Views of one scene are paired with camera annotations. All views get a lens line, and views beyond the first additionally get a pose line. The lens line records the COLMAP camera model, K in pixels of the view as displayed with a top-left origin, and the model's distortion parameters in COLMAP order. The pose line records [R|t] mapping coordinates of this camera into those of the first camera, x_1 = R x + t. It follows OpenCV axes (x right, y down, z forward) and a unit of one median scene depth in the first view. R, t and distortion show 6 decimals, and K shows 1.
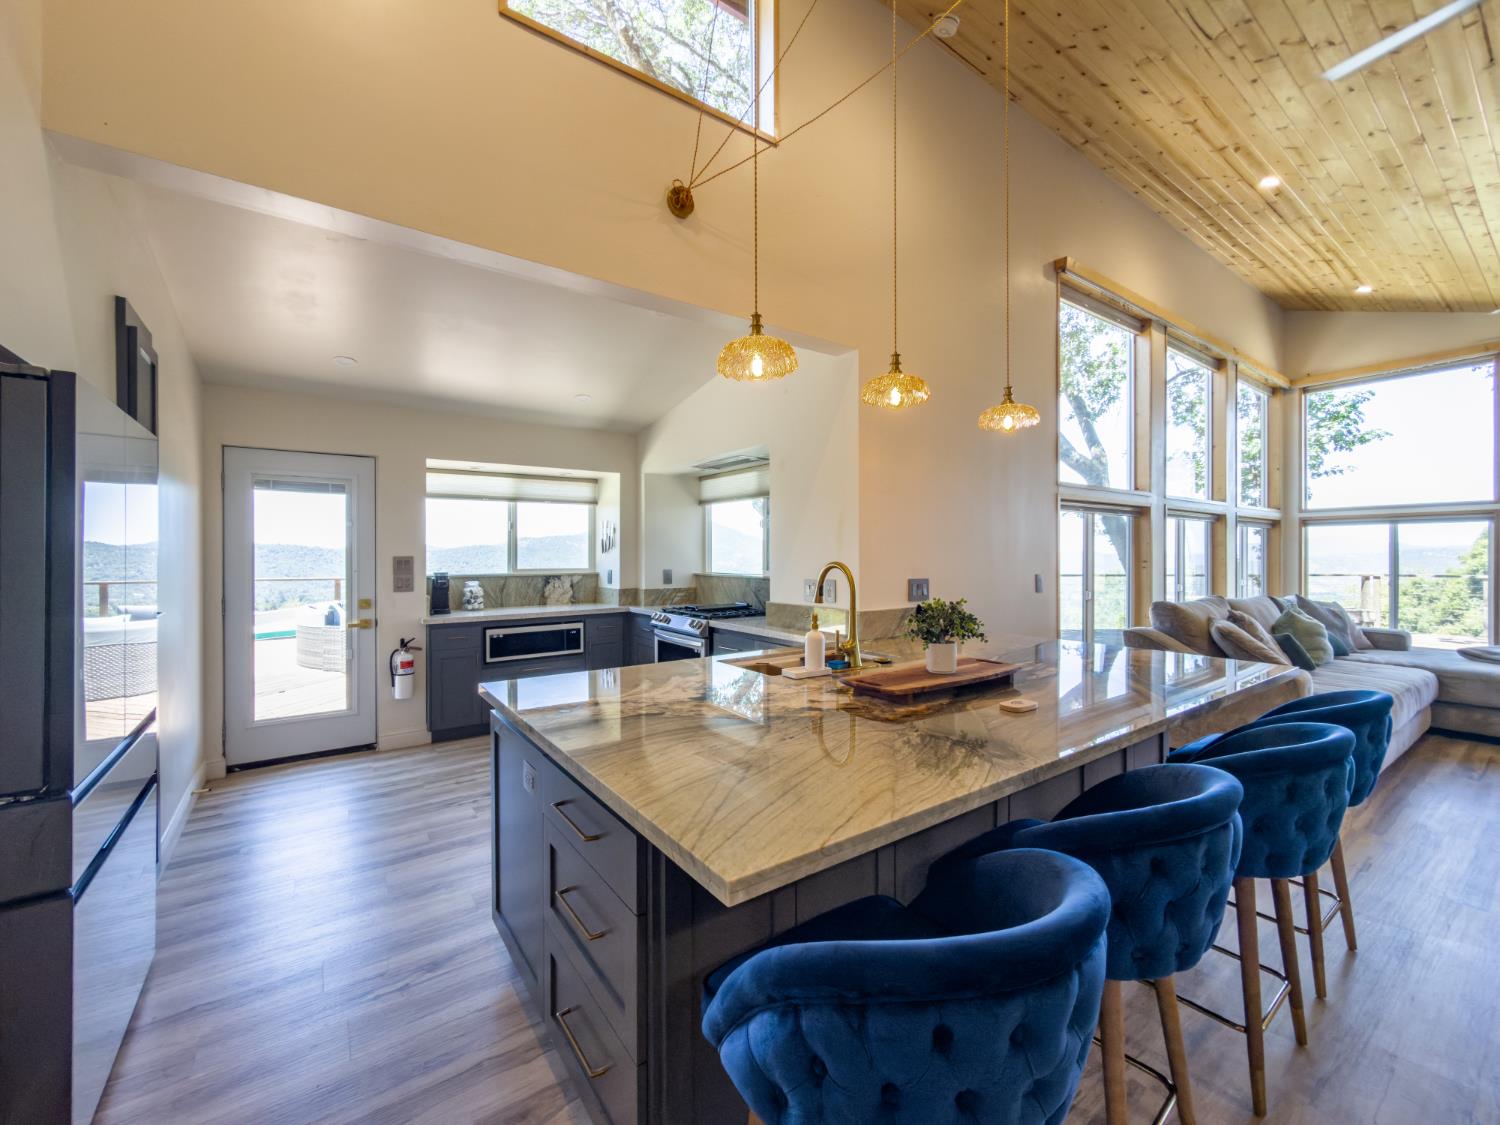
lens RADIAL K [[617.8, 0, 759.8], [0, 617.8, 564.0], [0, 0, 1]] dist [-0.002188, -0.000752]
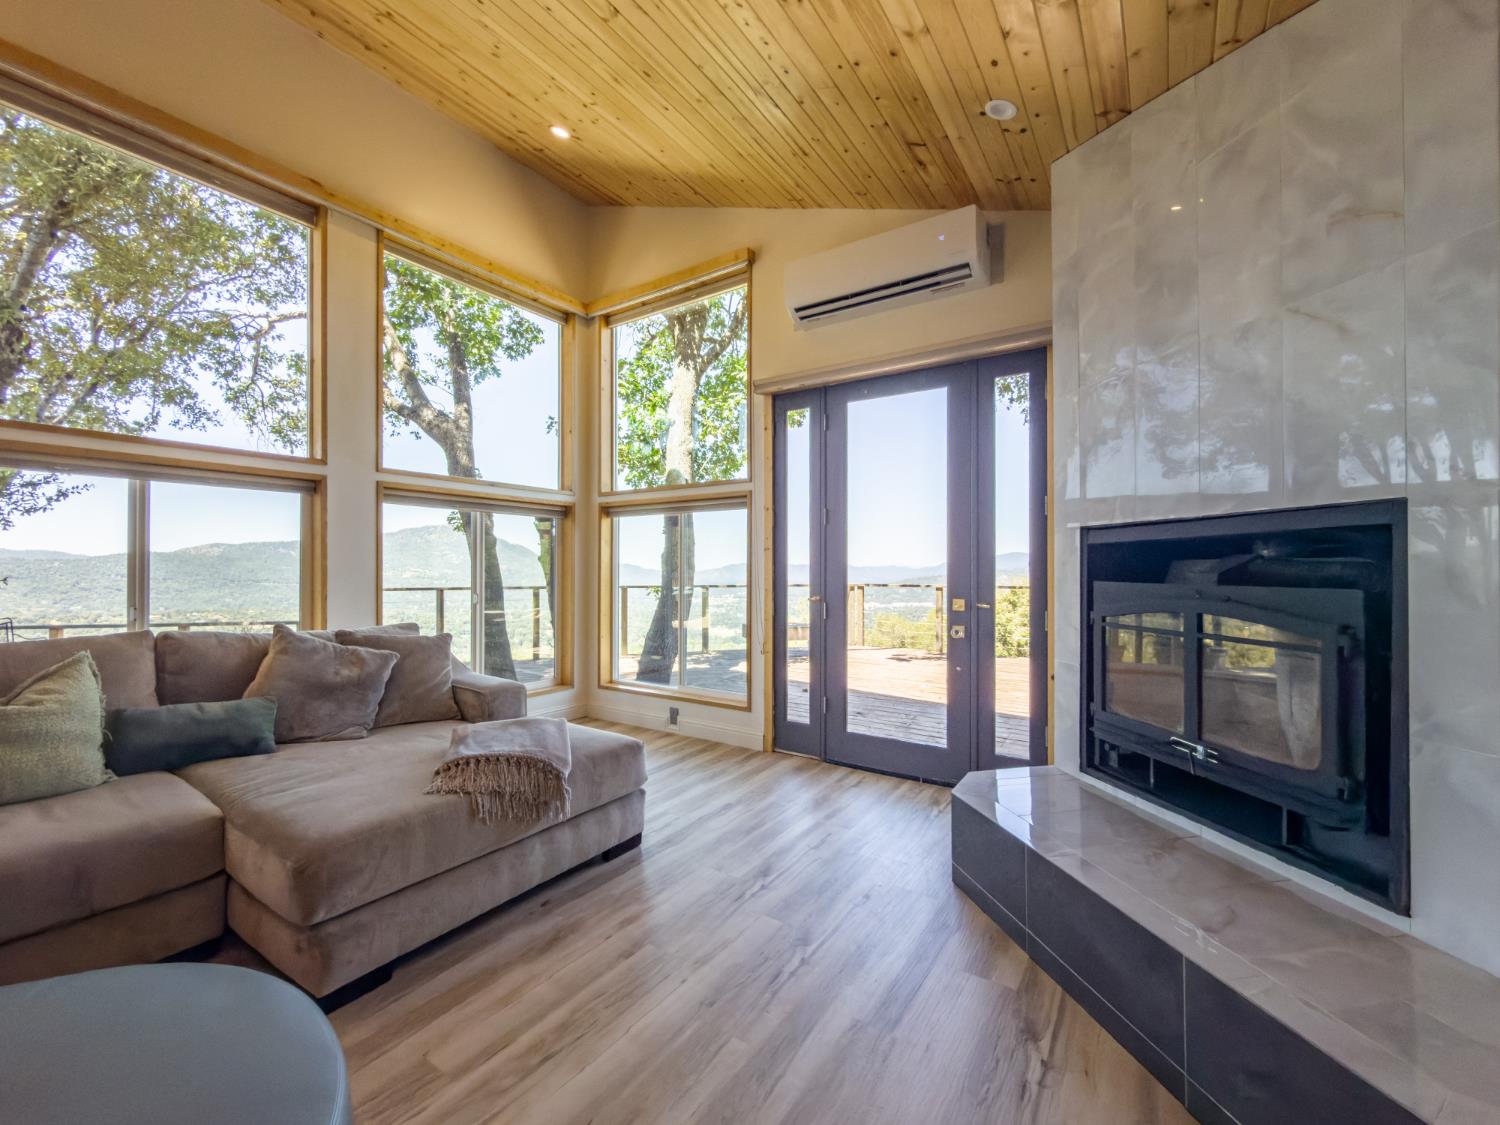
lens RADIAL K [[617.8, 0, 759.8], [0, 617.8, 564.0], [0, 0, 1]] dist [-0.002188, -0.000752]
pose [[0.937707, 0.006299, 0.347369, 0.800558], [0.000152, 0.999828, -0.018542, 0.005307], [-0.347426, 0.017439, 0.937545, 0.289018]]
